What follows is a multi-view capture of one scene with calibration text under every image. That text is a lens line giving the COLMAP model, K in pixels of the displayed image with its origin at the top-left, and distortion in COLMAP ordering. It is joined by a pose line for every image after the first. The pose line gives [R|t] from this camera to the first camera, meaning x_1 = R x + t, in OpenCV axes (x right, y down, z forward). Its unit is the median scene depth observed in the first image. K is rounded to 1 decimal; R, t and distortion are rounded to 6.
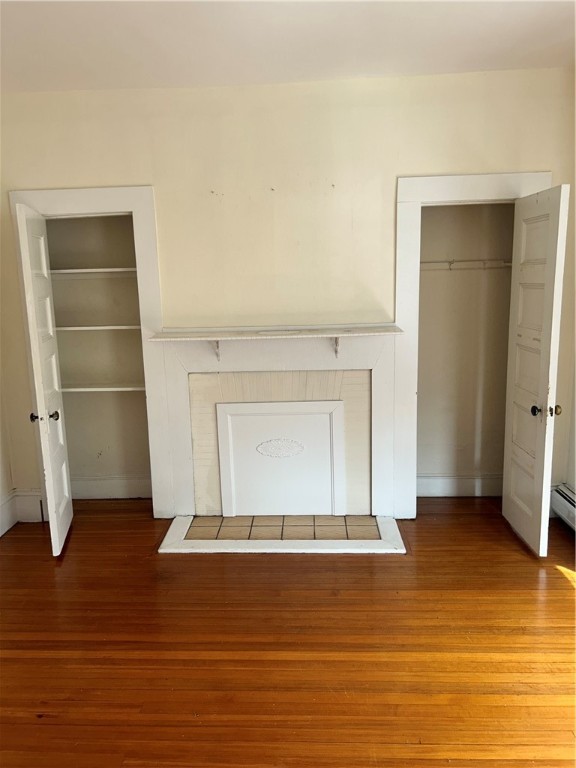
lens RADIAL K [[582.1, 0, 279.2], [0, 582.1, 386.6], [0, 0, 1]] dist [0.067062, -0.074304]
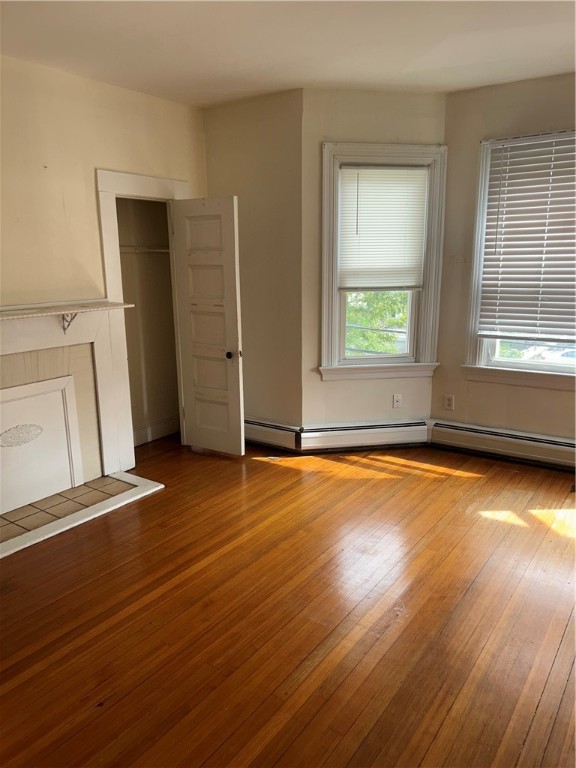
lens RADIAL K [[582.1, 0, 279.2], [0, 582.1, 386.6], [0, 0, 1]] dist [0.067062, -0.074304]
pose [[0.528681, -0.159294, 0.833740, -0.601026], [0.152185, 0.984106, 0.091521, 0.004811], [-0.835067, 0.078497, 0.544520, 0.122768]]
